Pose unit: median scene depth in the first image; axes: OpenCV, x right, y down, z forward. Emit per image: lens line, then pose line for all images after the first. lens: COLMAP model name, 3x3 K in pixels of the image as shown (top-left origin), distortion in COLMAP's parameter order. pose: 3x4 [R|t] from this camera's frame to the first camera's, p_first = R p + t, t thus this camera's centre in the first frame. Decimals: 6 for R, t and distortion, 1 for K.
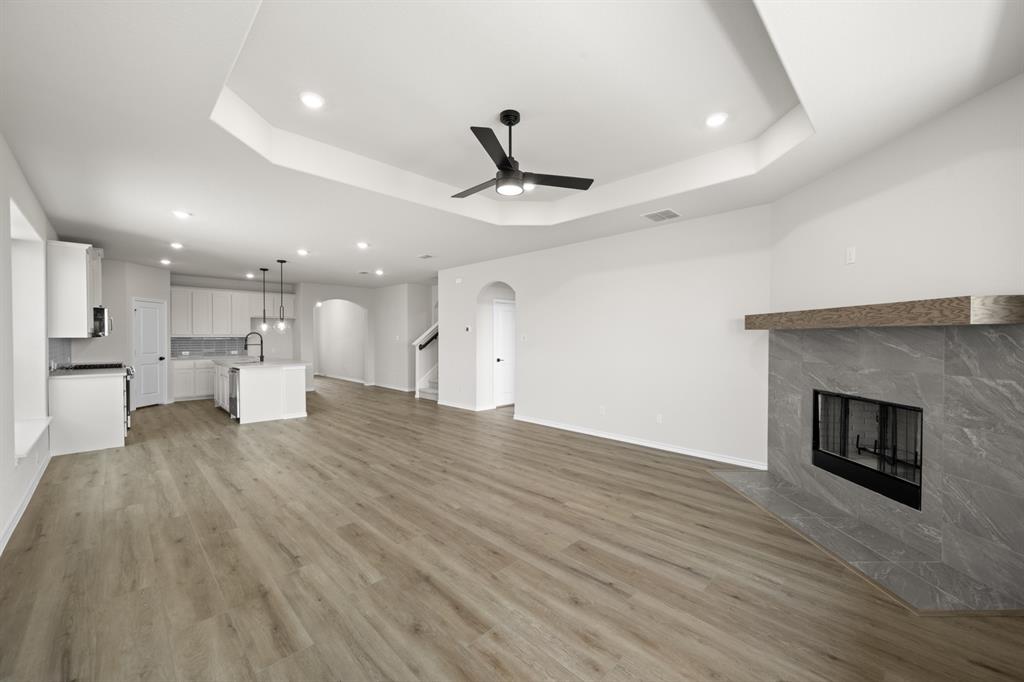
lens RADIAL K [[399.9, 0, 517.4], [0, 399.9, 341.4], [0, 0, 1]] dist [0.001949, 0.000047]
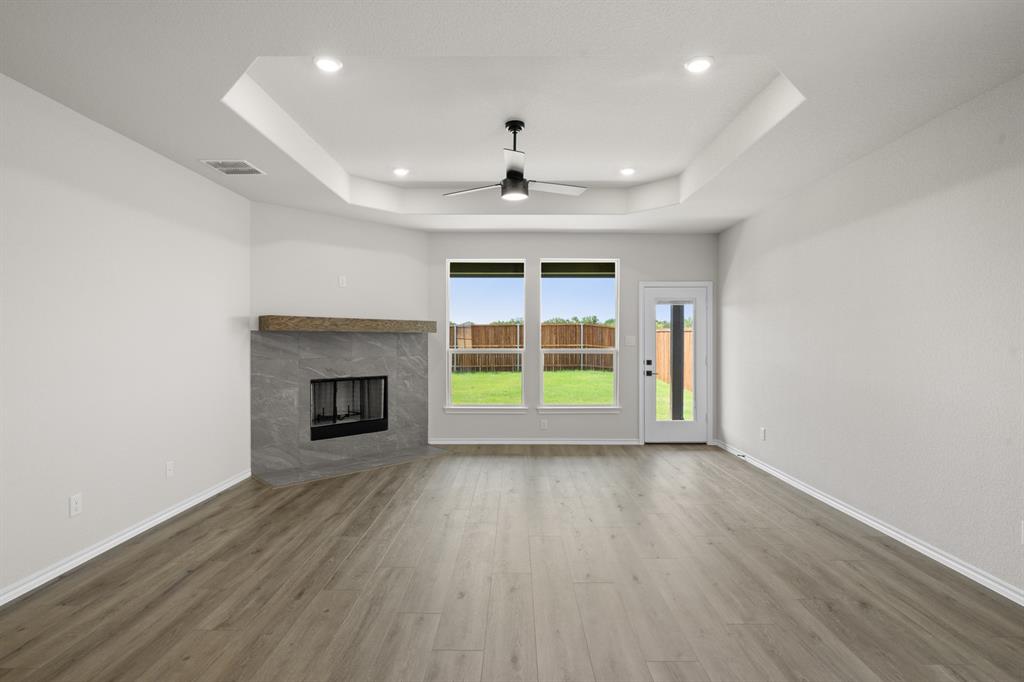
lens RADIAL K [[491.5, 0, 516.2], [0, 491.5, 340.2], [0, 0, 1]] dist [0.002391, 0.000402]
pose [[-0.697007, -0.004875, 0.717048, -0.766948], [0.004588, 0.999926, 0.011258, -0.016819], [-0.717050, 0.011137, -0.696933, 1.549670]]
